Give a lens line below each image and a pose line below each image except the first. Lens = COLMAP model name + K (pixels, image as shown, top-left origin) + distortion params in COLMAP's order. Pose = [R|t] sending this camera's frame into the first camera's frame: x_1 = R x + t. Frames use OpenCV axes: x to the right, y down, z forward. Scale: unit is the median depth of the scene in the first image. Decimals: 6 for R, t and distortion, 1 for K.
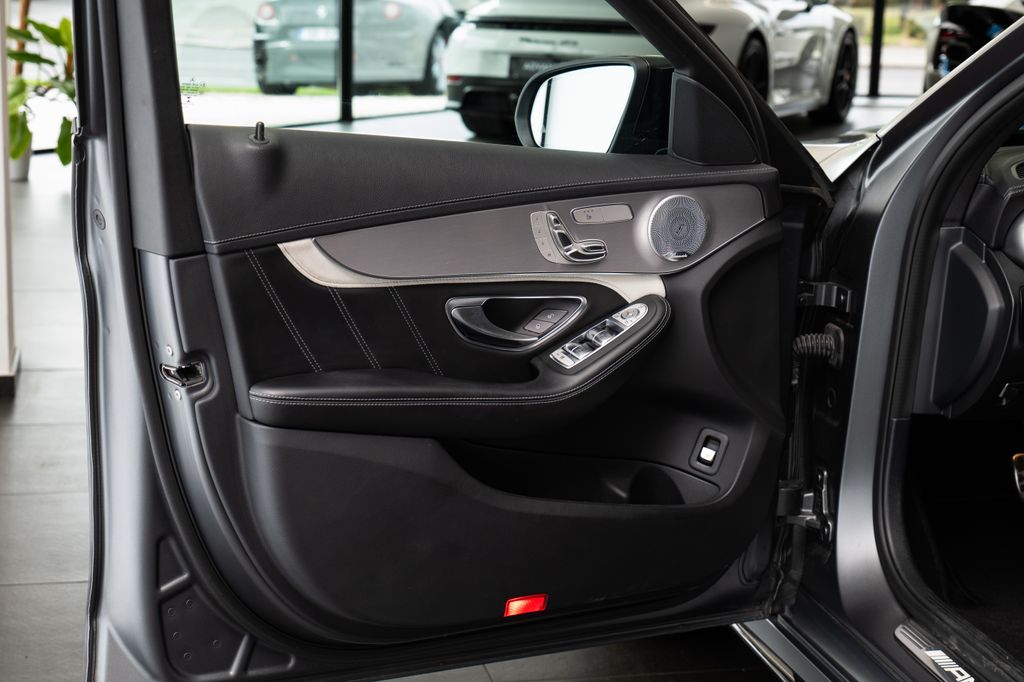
lens RADIAL K [[1750.1, 0, 512.0], [0, 1750.1, 341.0], [0, 0, 1]] dist [0.005967, -0.057082]
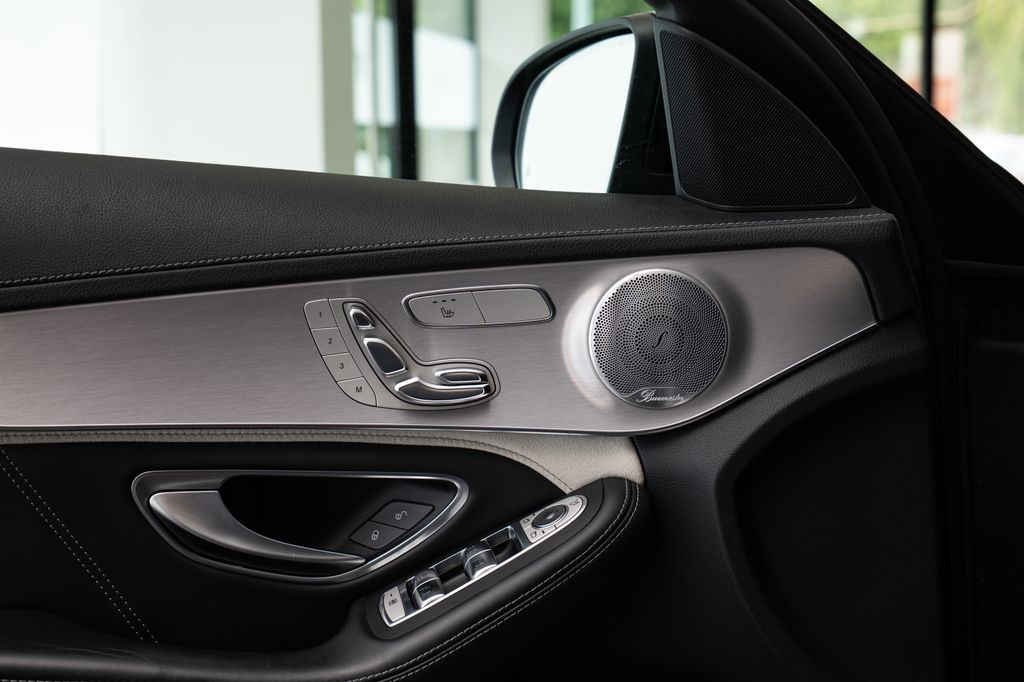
lens RADIAL K [[1837.0, 0, 512.0], [0, 1837.0, 341.0], [0, 0, 1]] dist [-0.040924, -0.012126]
pose [[0.943433, 0.002522, -0.331552, 0.223097], [-0.033528, 0.995571, -0.087831, -0.018850], [0.329862, 0.093979, 0.939339, 0.519584]]
